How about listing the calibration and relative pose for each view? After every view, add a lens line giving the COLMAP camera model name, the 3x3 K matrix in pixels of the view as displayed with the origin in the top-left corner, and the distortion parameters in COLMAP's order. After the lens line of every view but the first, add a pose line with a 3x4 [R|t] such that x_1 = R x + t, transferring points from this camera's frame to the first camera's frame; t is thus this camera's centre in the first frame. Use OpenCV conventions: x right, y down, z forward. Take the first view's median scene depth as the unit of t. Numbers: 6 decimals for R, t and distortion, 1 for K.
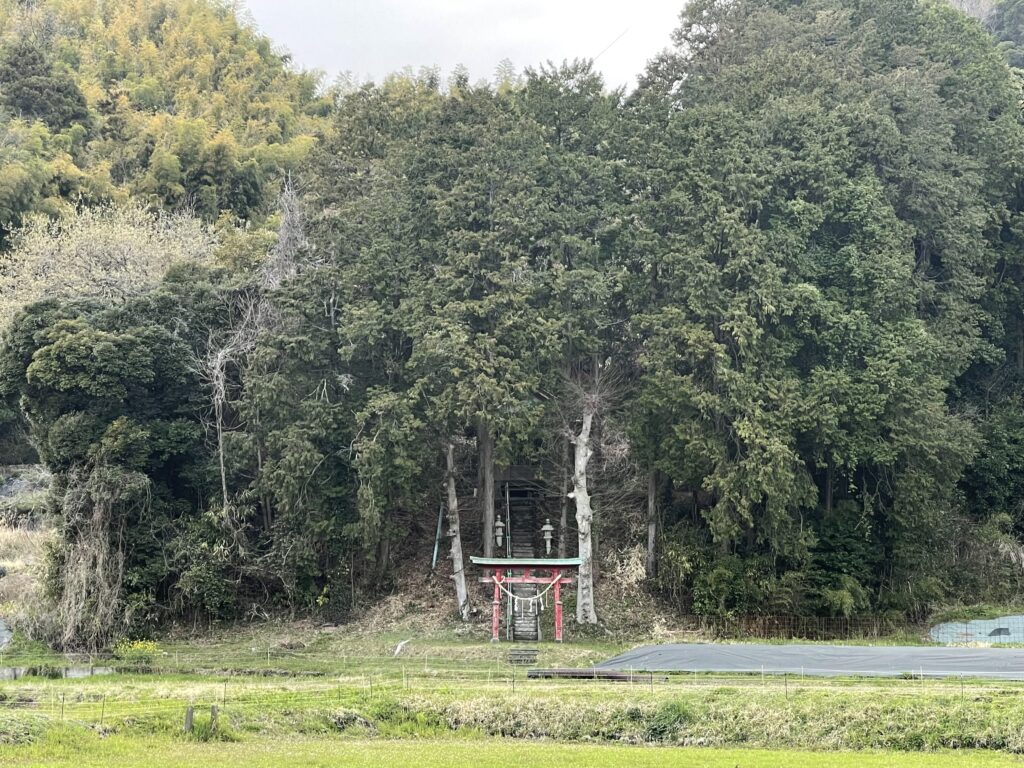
lens RADIAL K [[2425.9, 0, 504.2], [0, 2425.9, 339.2], [0, 0, 1]] dist [0.047789, 1.584077]
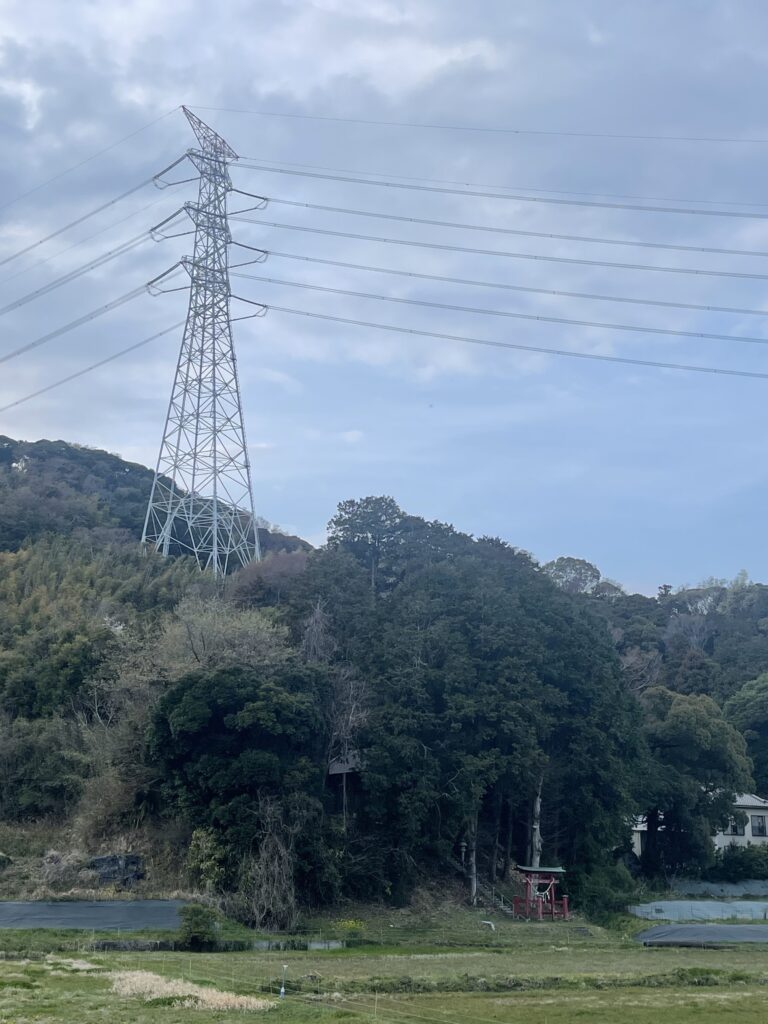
lens RADIAL K [[1380.1, 0, 362.9], [0, 1380.1, 504.8], [0, 0, 1]] dist [0.120921, -0.412798]
pose [[0.714987, 0.192094, 0.672230, -0.711026], [-0.093777, 0.979175, -0.180064, 0.030296], [-0.692820, 0.065704, 0.718111, 0.381190]]
